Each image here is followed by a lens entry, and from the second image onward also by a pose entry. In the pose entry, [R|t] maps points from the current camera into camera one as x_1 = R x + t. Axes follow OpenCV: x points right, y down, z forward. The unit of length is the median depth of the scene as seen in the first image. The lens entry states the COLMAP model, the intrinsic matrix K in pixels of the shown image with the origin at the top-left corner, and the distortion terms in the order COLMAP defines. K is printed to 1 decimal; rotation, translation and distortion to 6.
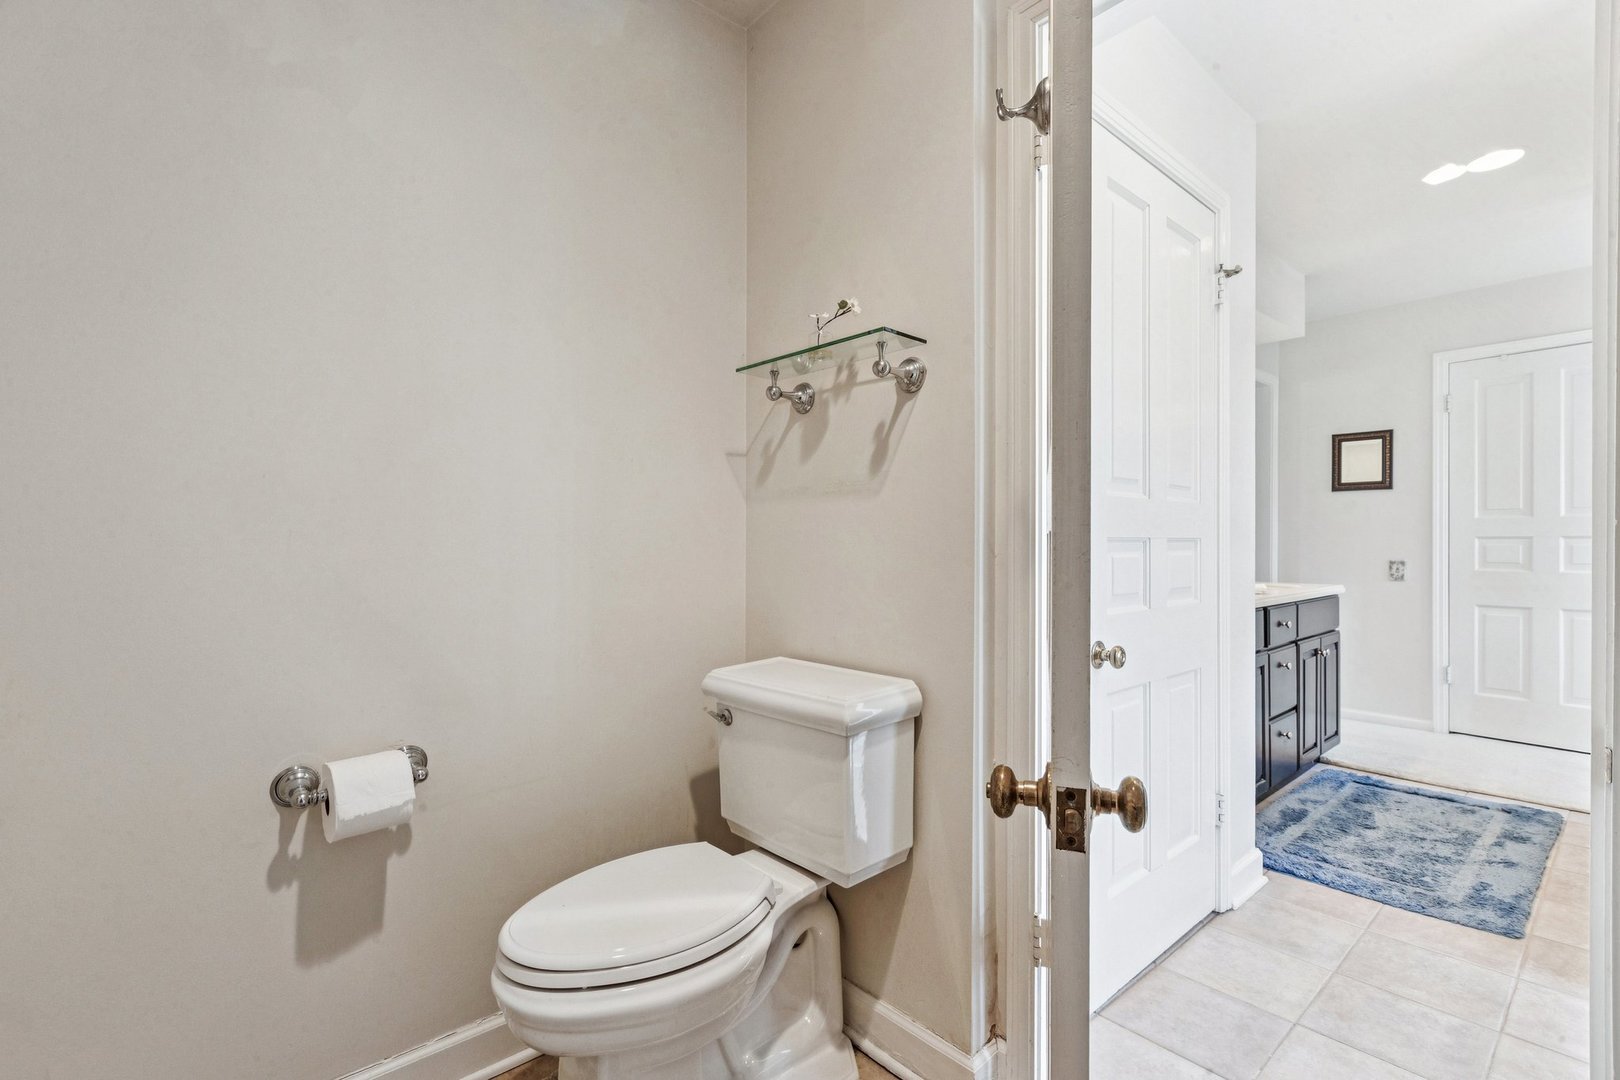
lens RADIAL K [[745.7, 0, 812.7], [0, 745.7, 544.4], [0, 0, 1]] dist [0.003368, -0.001475]
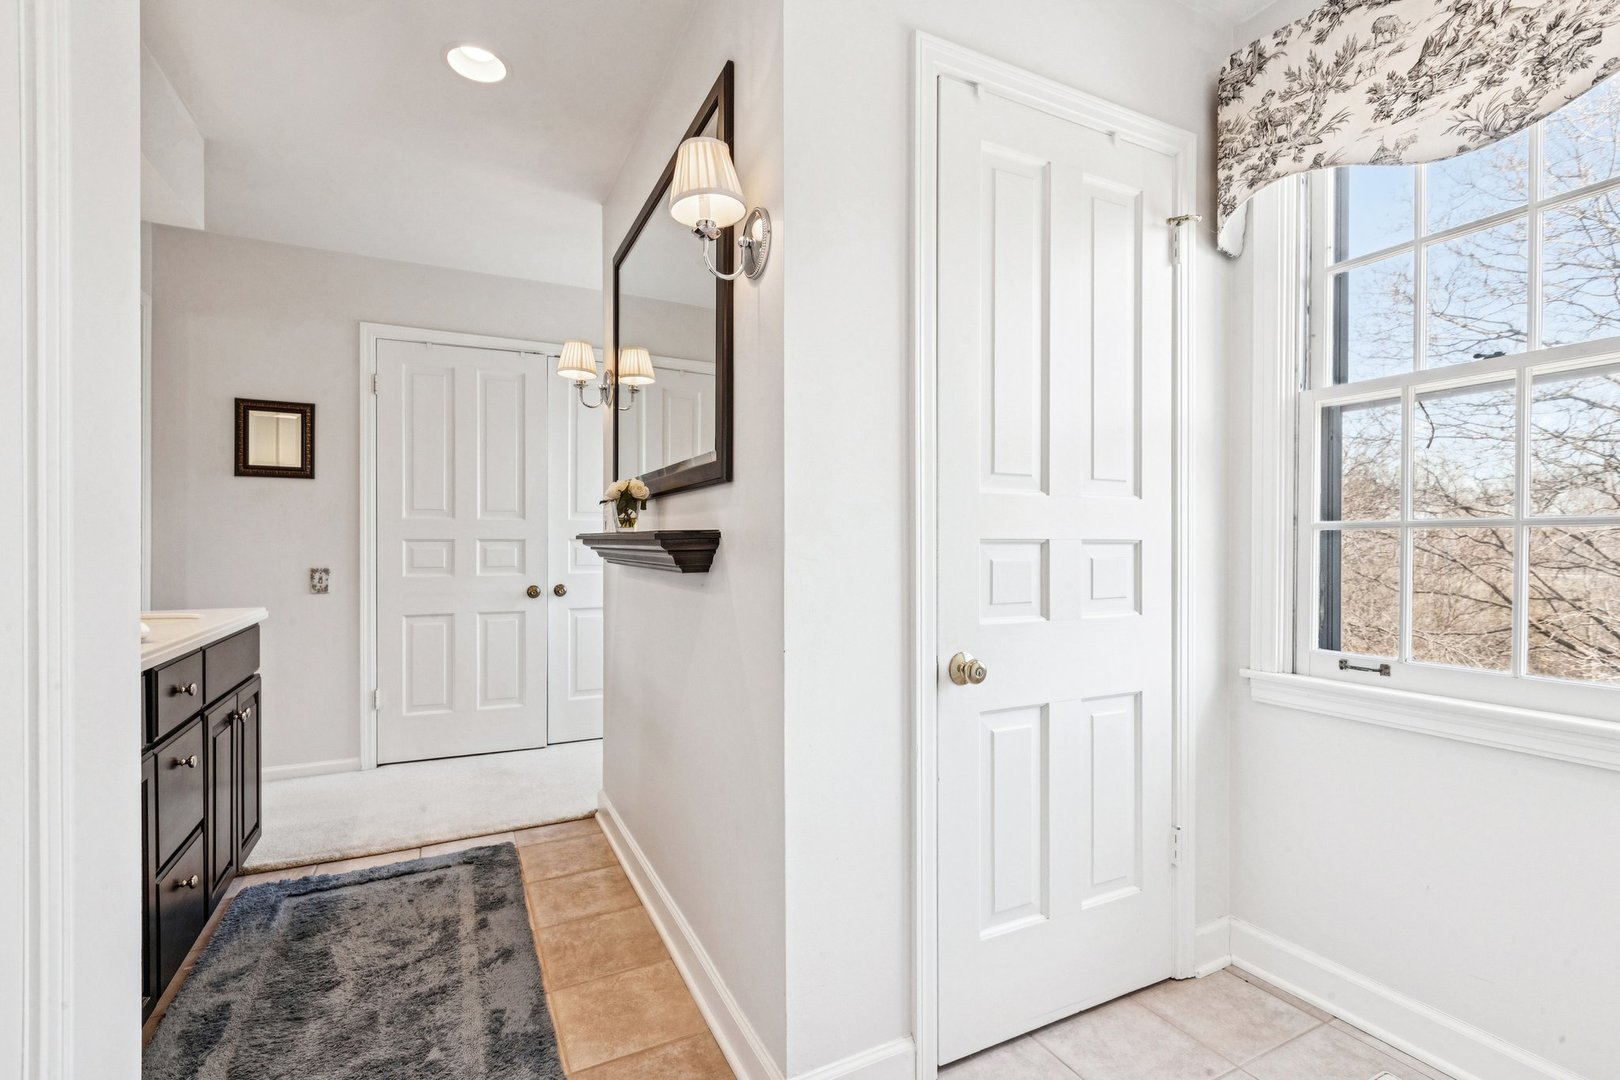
lens RADIAL K [[745.7, 0, 816.8], [0, 745.7, 541.6], [0, 0, 1]] dist [0.003368, -0.001475]
pose [[0.263139, 0.002095, 0.964756, 0.199196], [0.003037, 0.999991, -0.003000, -0.003958], [-0.964753, 0.003720, 0.263131, 0.366354]]
